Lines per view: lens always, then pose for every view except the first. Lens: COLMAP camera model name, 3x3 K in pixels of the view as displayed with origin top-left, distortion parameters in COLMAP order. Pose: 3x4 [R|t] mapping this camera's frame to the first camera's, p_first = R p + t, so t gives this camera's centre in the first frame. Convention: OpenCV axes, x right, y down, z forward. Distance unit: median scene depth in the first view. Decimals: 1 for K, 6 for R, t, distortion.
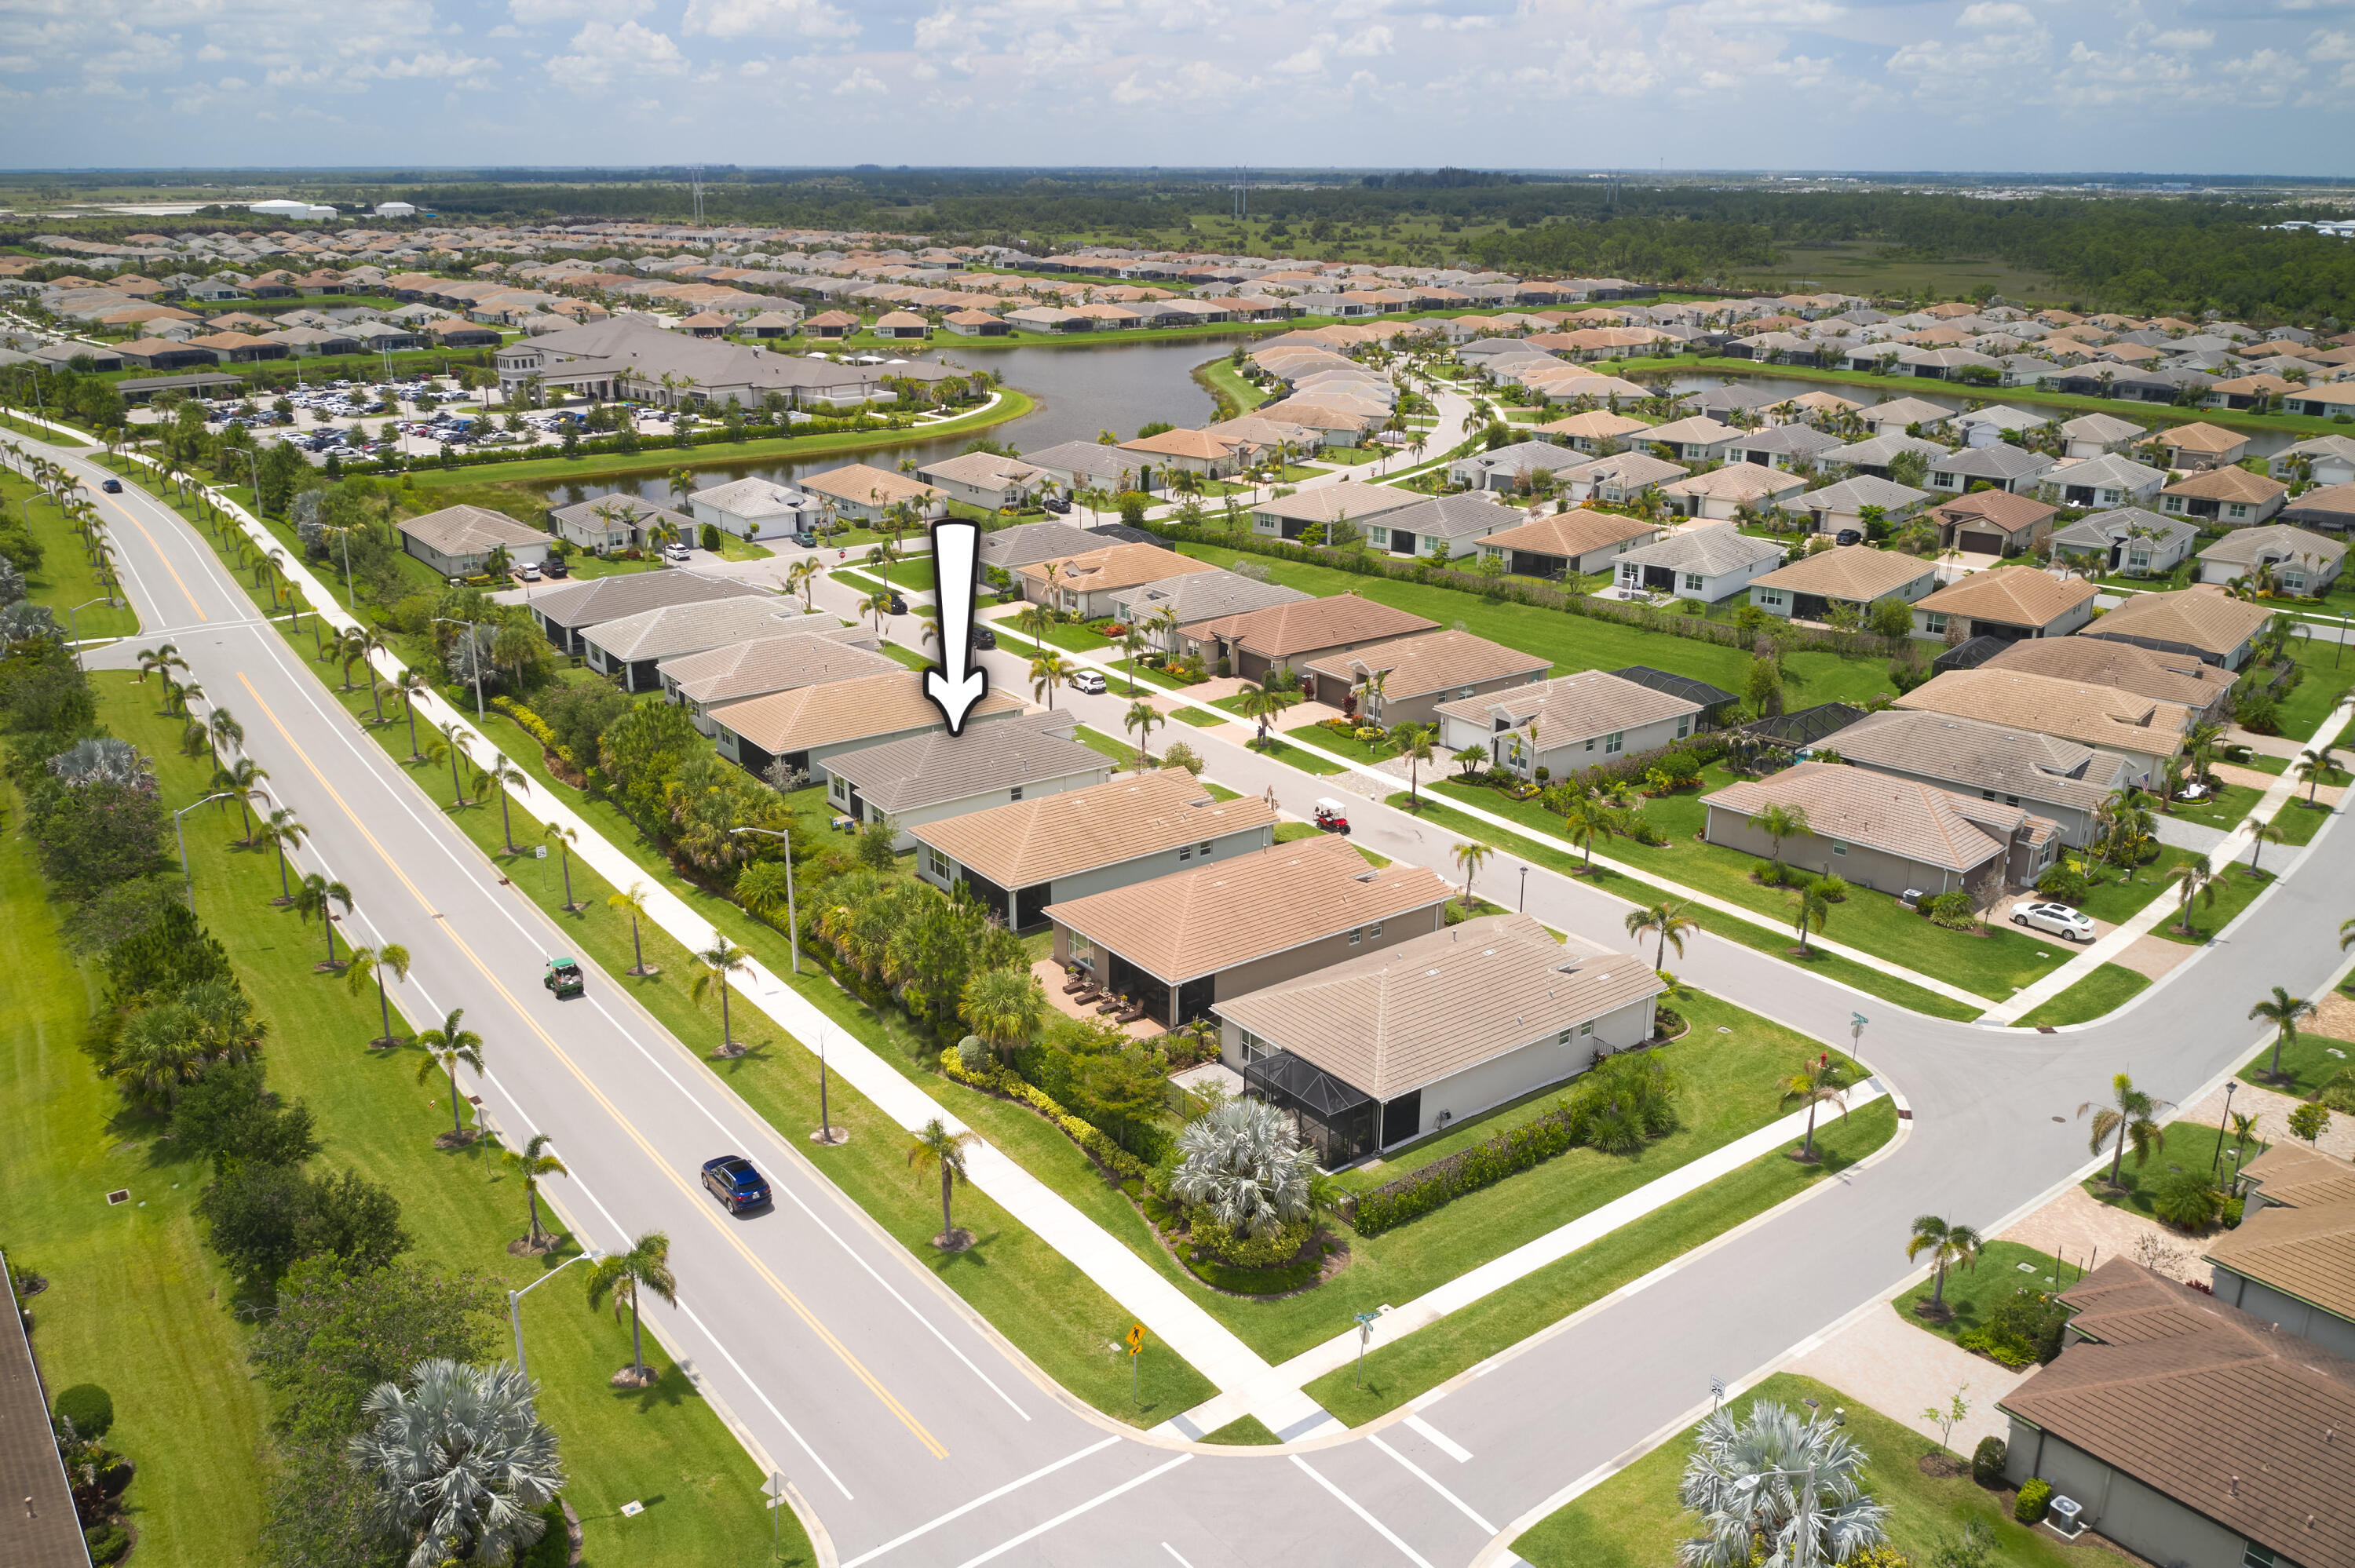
lens RADIAL K [[1844.1, 0, 1177.5], [0, 1844.1, 784.0], [0, 0, 1]] dist [-0.018621, -0.003567]
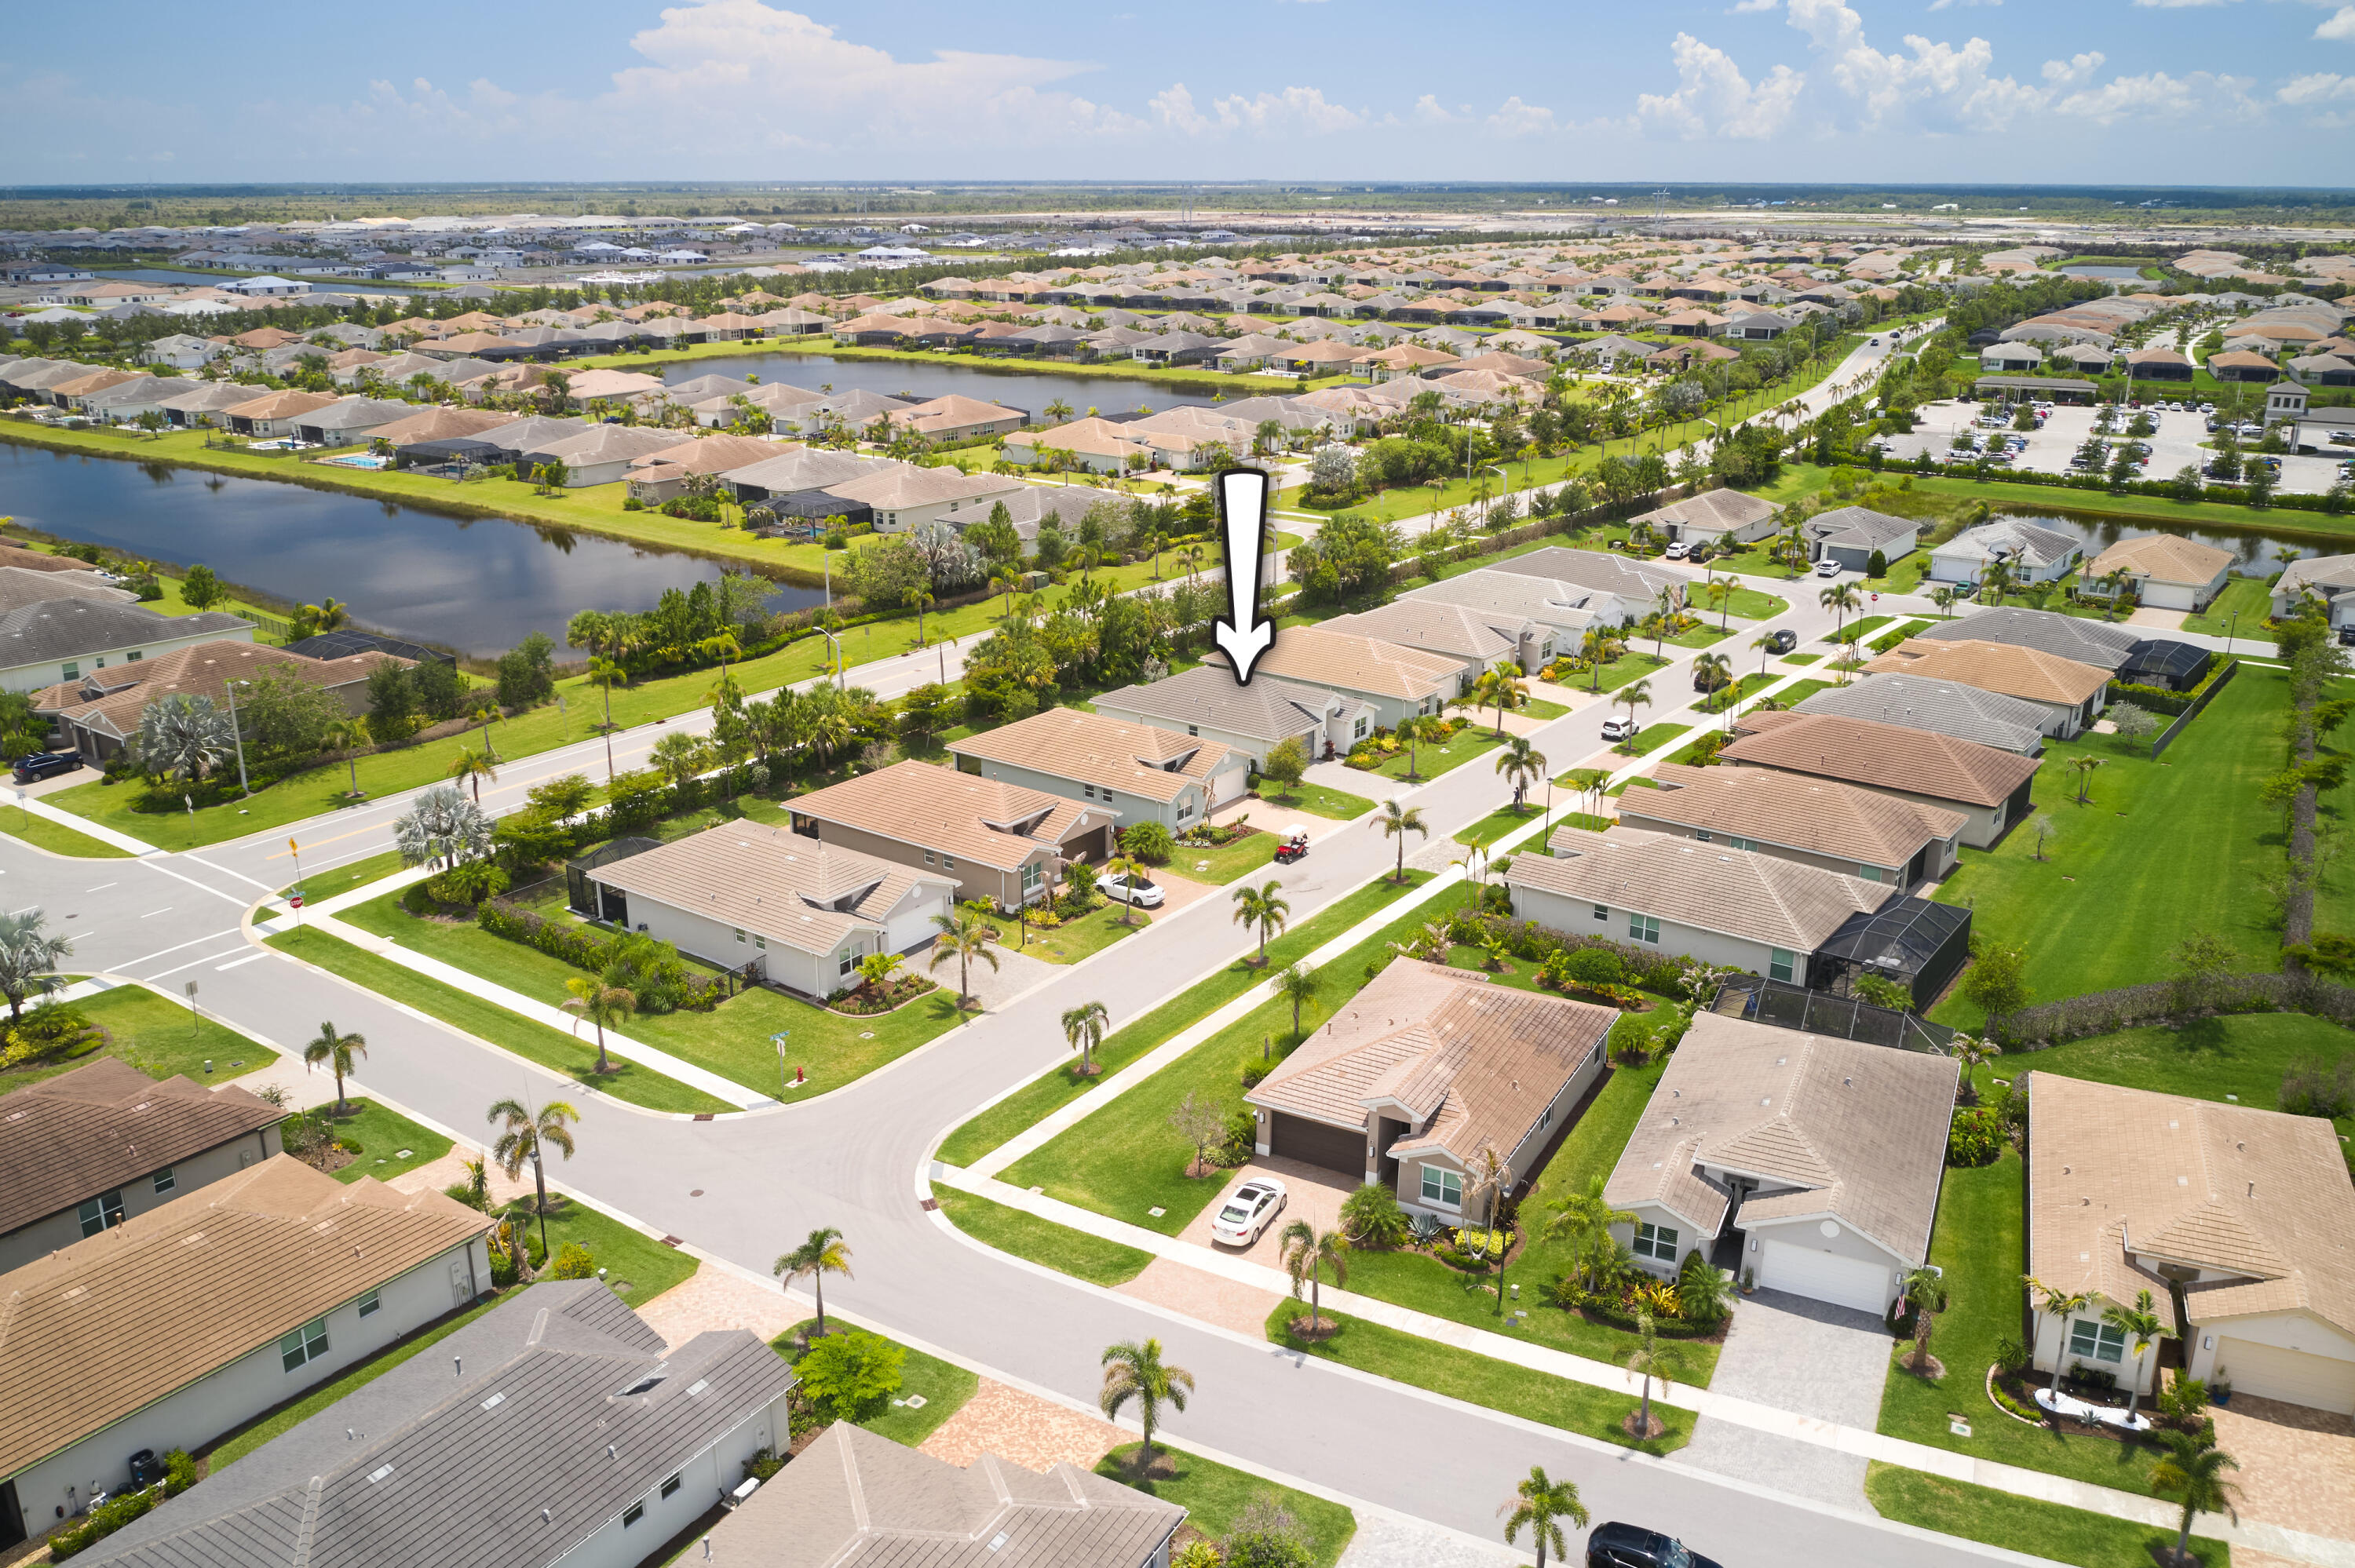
lens RADIAL K [[1844.1, 0, 1177.5], [0, 1844.1, 784.0], [0, 0, 1]] dist [-0.018621, -0.003567]
pose [[0.292279, 0.297832, -0.908773, 0.731446], [-0.306097, 0.929412, 0.206150, -0.150573], [0.906023, 0.217920, 0.362813, 0.459312]]
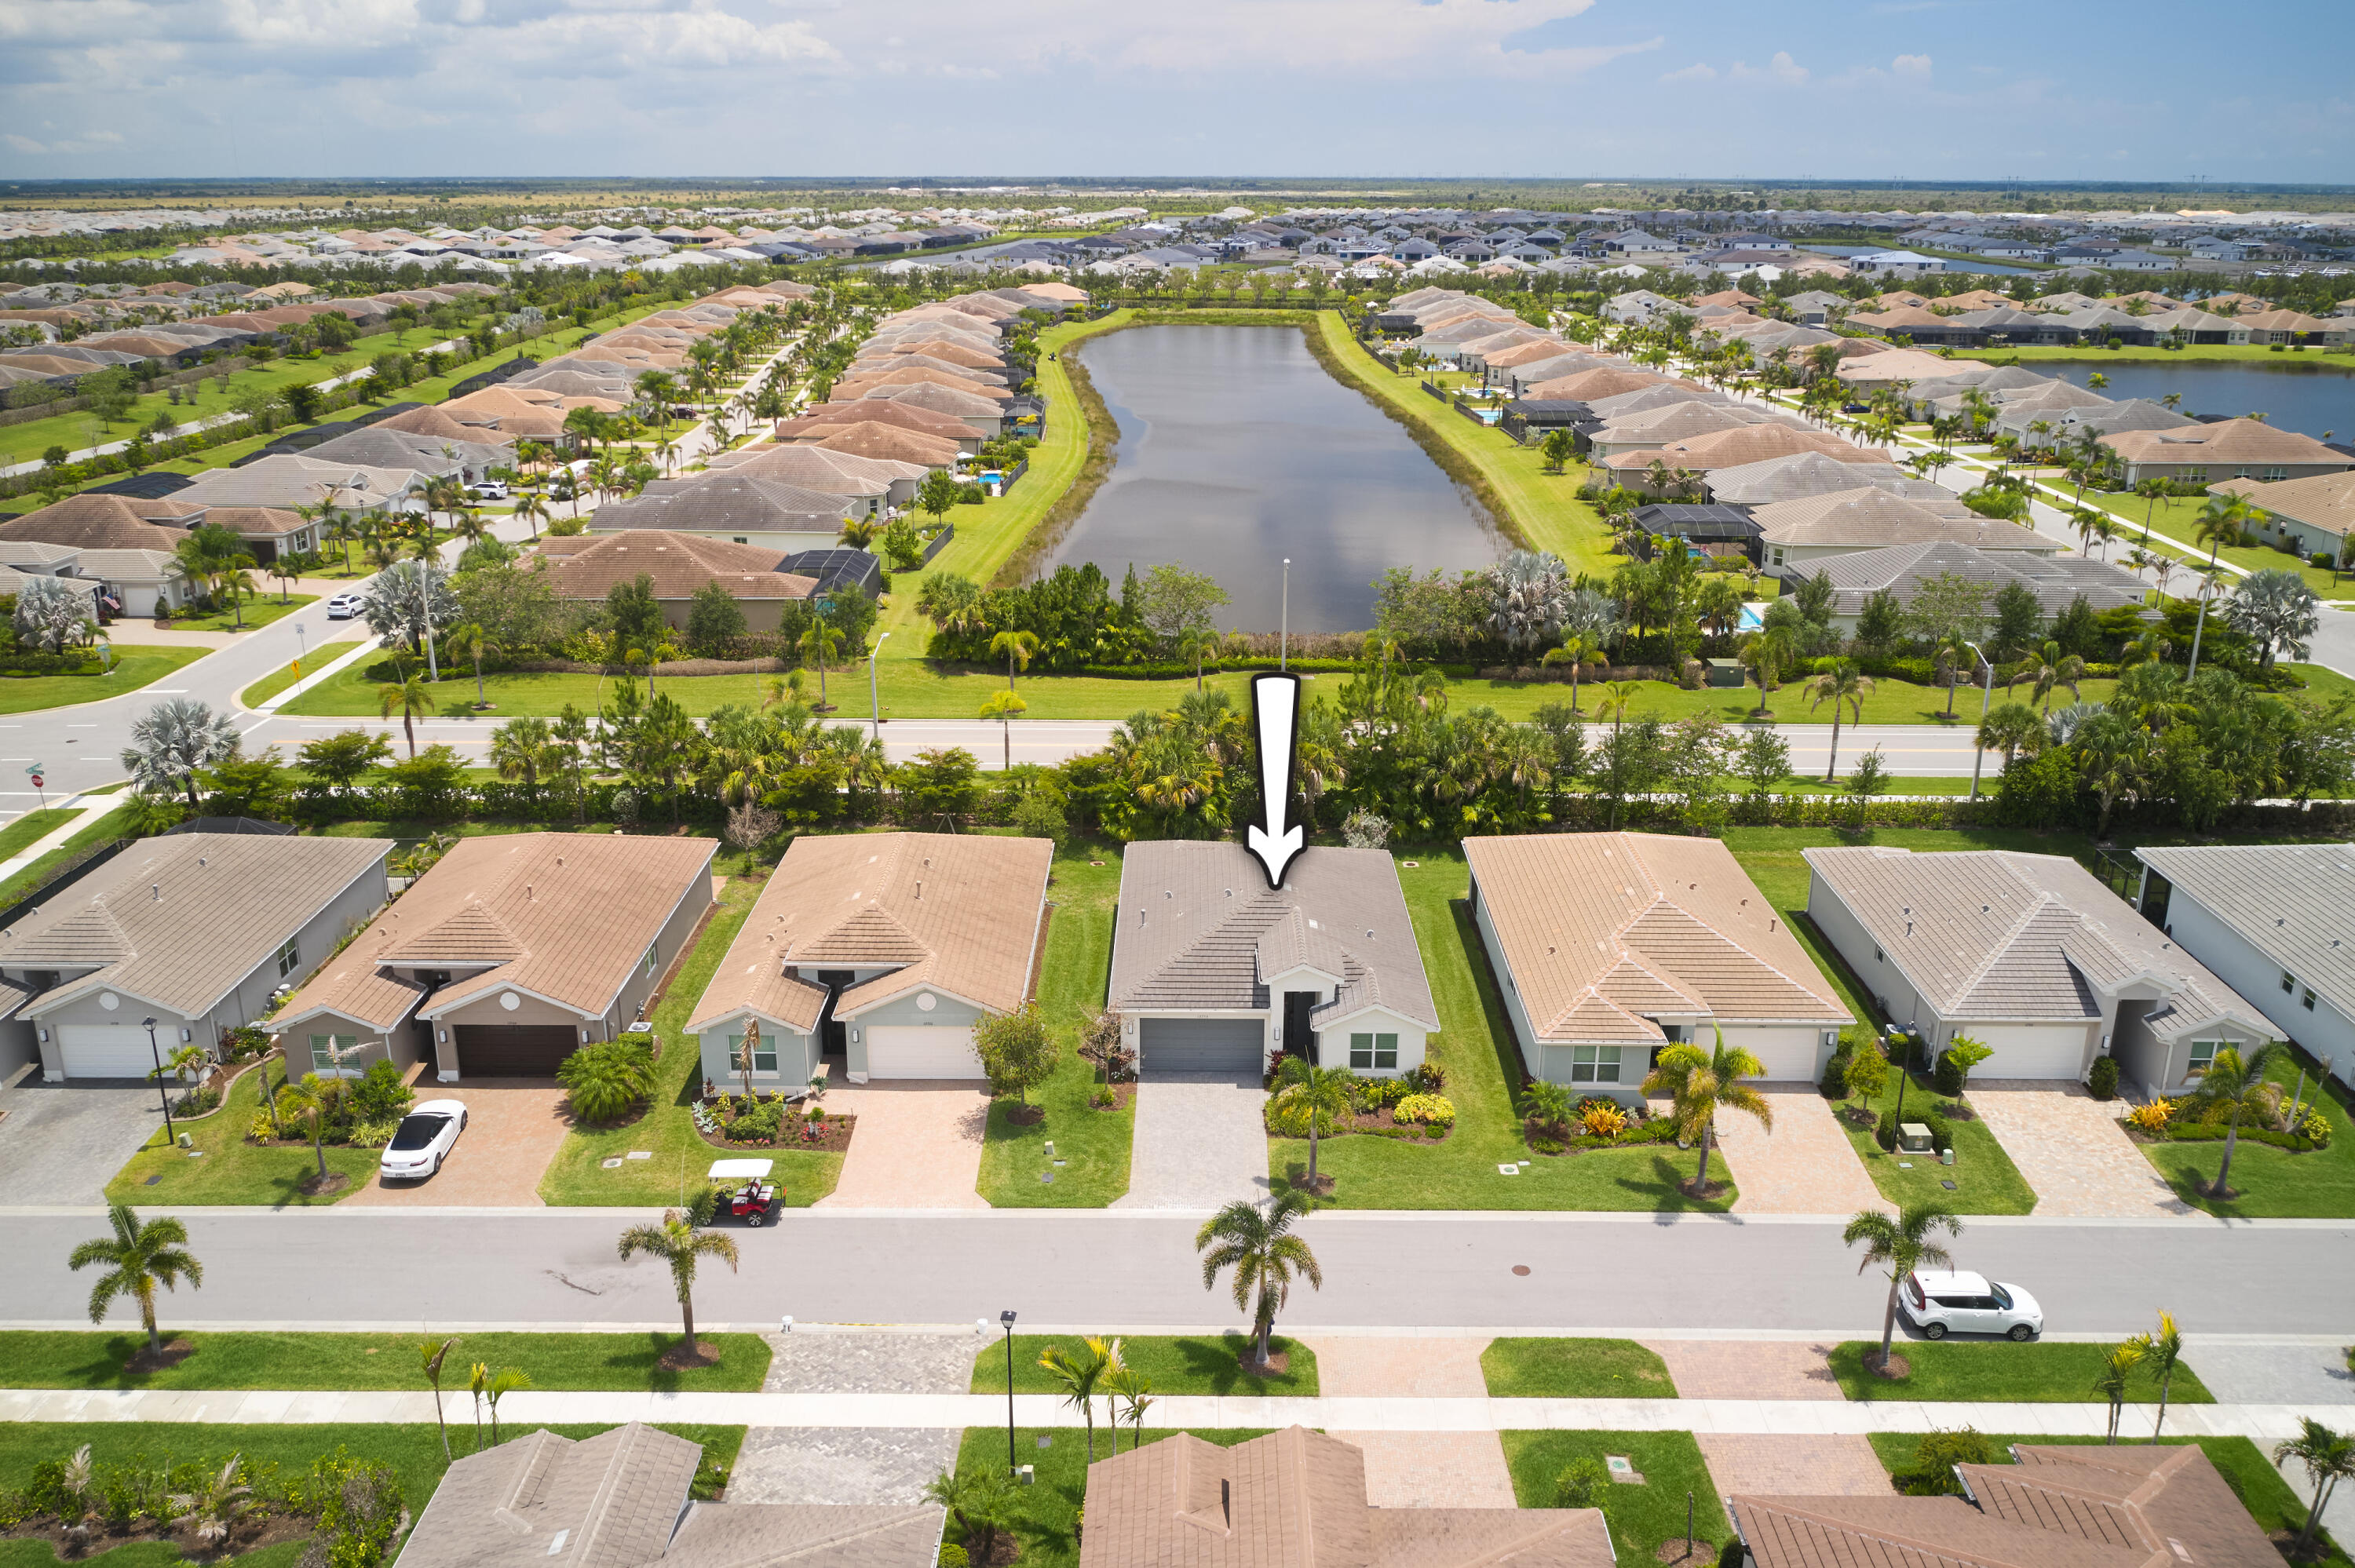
lens RADIAL K [[1844.1, 0, 1177.5], [0, 1844.1, 784.0], [0, 0, 1]] dist [-0.018621, -0.003567]
pose [[-0.595808, 0.249609, -0.763353, 0.283784], [-0.261334, 0.838495, 0.478154, -0.266425], [0.759419, 0.484378, -0.434351, 0.977247]]
